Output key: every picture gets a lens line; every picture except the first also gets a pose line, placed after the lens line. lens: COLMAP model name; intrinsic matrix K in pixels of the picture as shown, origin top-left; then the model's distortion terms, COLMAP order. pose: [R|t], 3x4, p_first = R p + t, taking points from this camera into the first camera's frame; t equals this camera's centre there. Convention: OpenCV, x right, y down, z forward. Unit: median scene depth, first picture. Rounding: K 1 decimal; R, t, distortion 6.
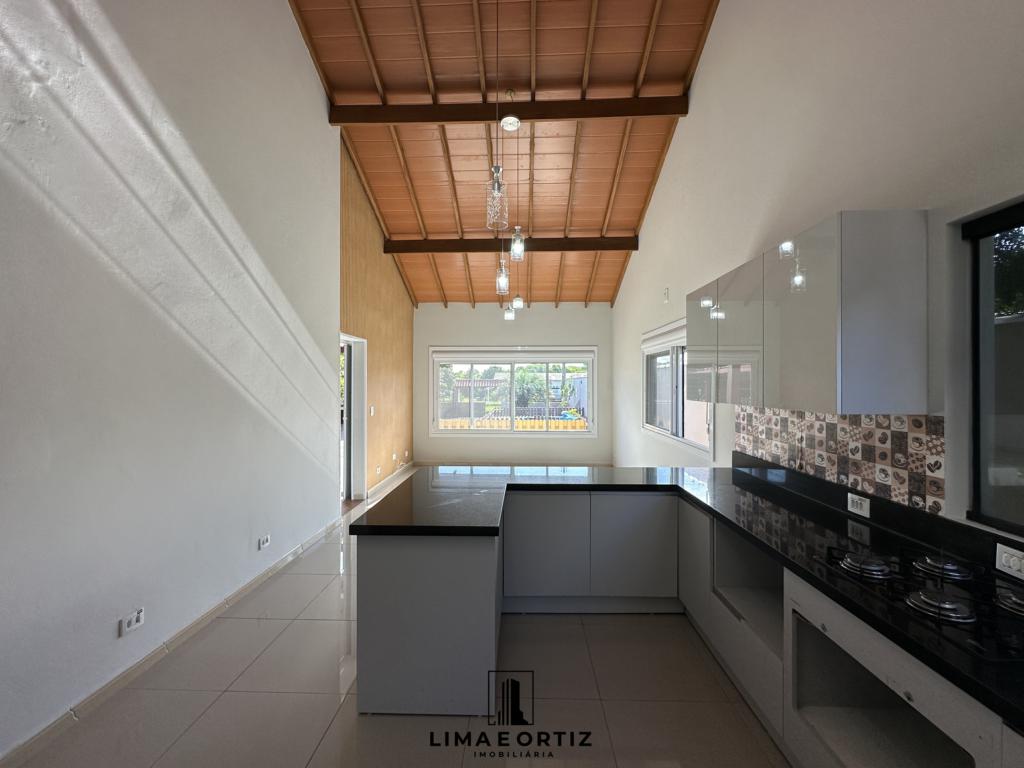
lens RADIAL K [[409.5, 0, 512.3], [0, 409.5, 382.3], [0, 0, 1]] dist [-0.003660, 0.000973]
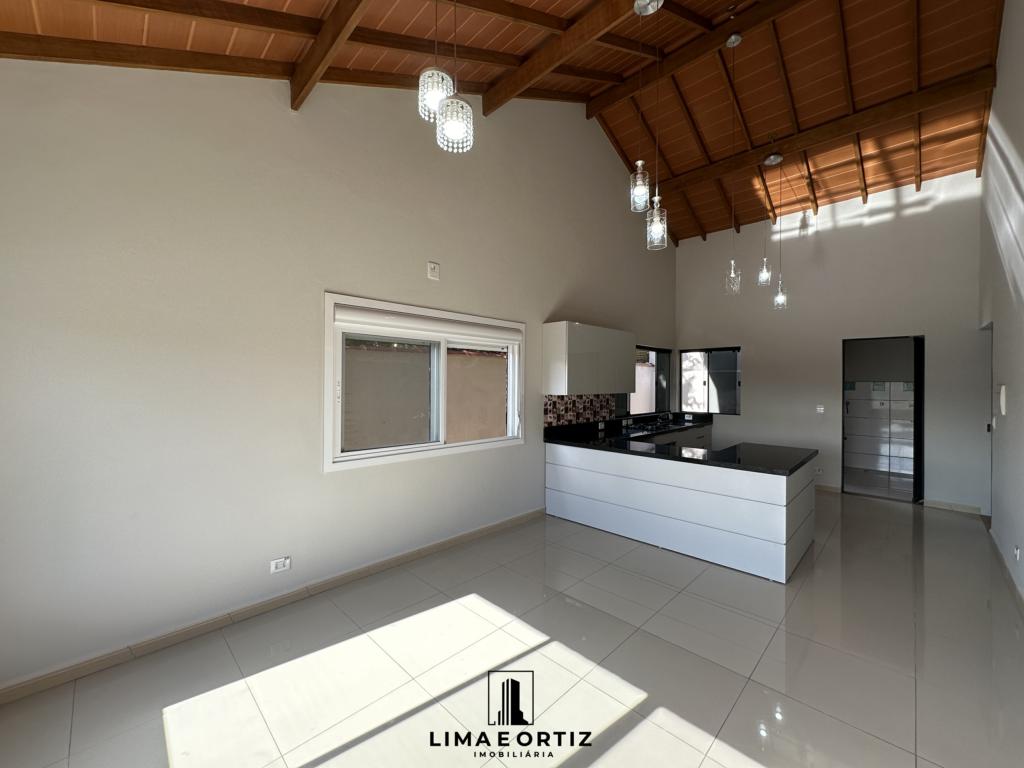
lens RADIAL K [[408.8, 0, 513.3], [0, 408.8, 382.3], [0, 0, 1]] dist [0.001725, 0.000095]
pose [[-0.733064, -0.006382, 0.680129, -0.490939], [-0.009246, 0.999957, -0.000583, 0.001887], [-0.680096, -0.006715, -0.733092, 2.653179]]
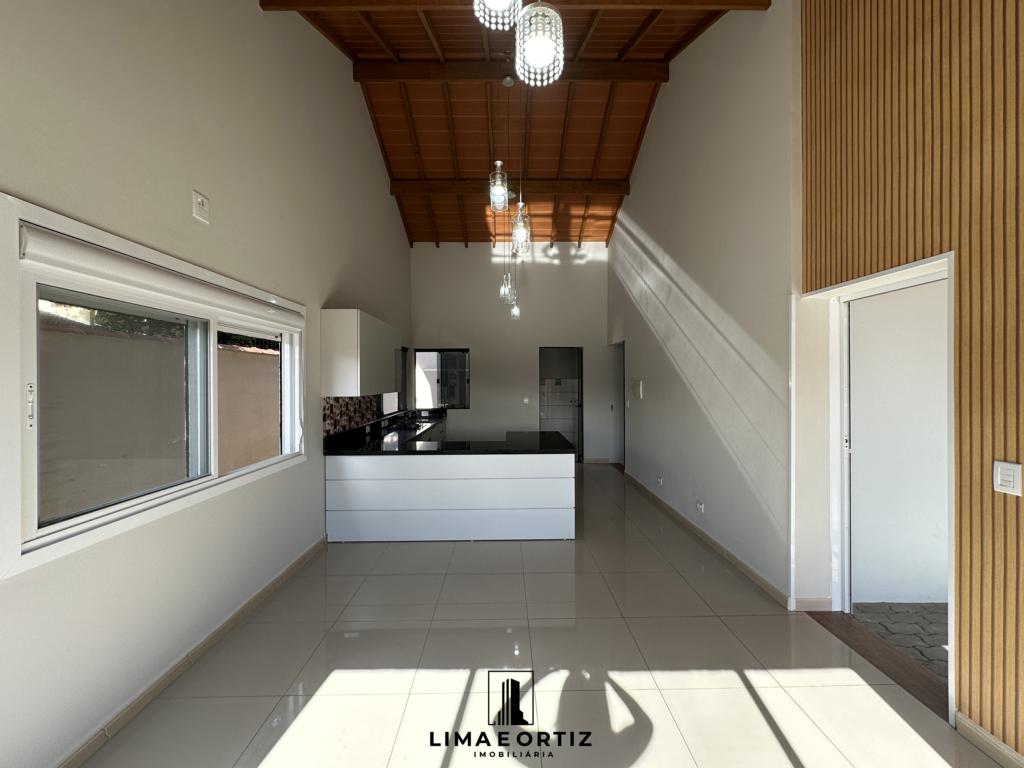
lens RADIAL K [[409.5, 0, 512.3], [0, 409.5, 382.3], [0, 0, 1]] dist [-0.003660, 0.000973]
pose [[-0.998895, 0.002152, -0.046942, 0.039044], [0.002133, 0.999998, 0.000453, 0.002770], [0.046943, 0.000352, -0.998897, 2.733096]]
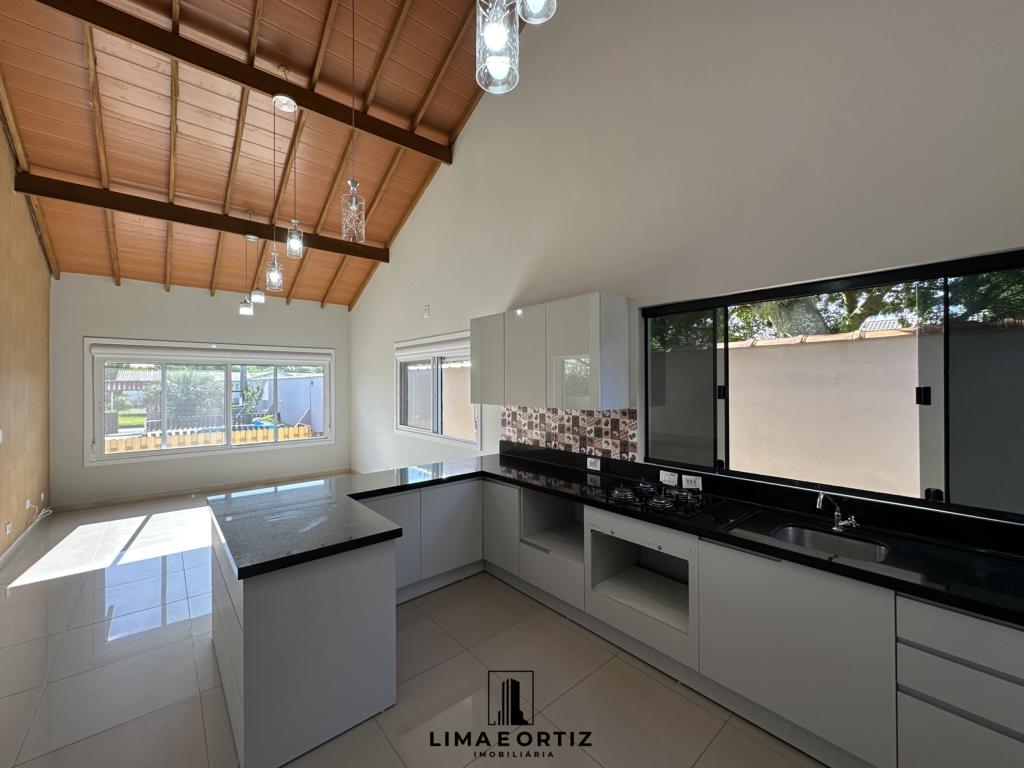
lens RADIAL K [[409.5, 0, 512.3], [0, 409.5, 382.3], [0, 0, 1]] dist [-0.003660, 0.000973]
pose [[0.738991, -0.002237, 0.673712, -0.391857], [0.002745, 0.999996, 0.000310, -0.026154], [-0.673710, 0.001620, 0.738994, -0.008245]]
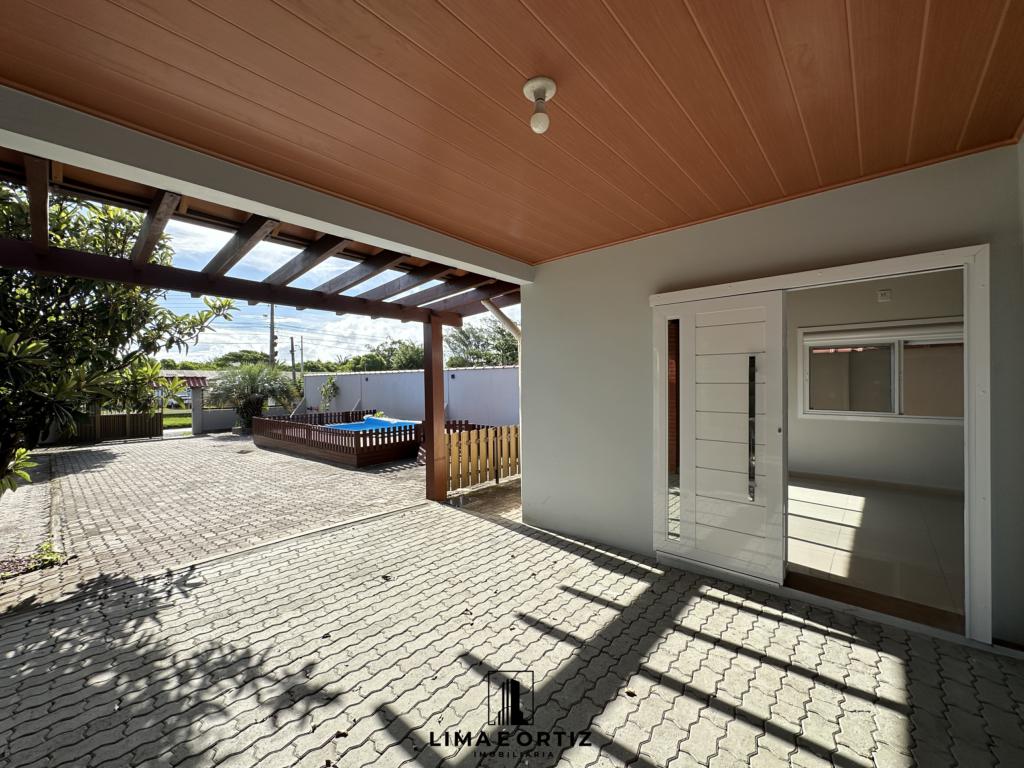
lens RADIAL K [[408.8, 0, 513.3], [0, 408.8, 382.3], [0, 0, 1]] dist [0.001725, 0.000095]
pose [[0.648770, -0.004113, 0.760973, -2.146931], [0.003804, 0.999990, 0.002162, 0.048536], [-0.760975, 0.001492, 0.648780, 1.889373]]
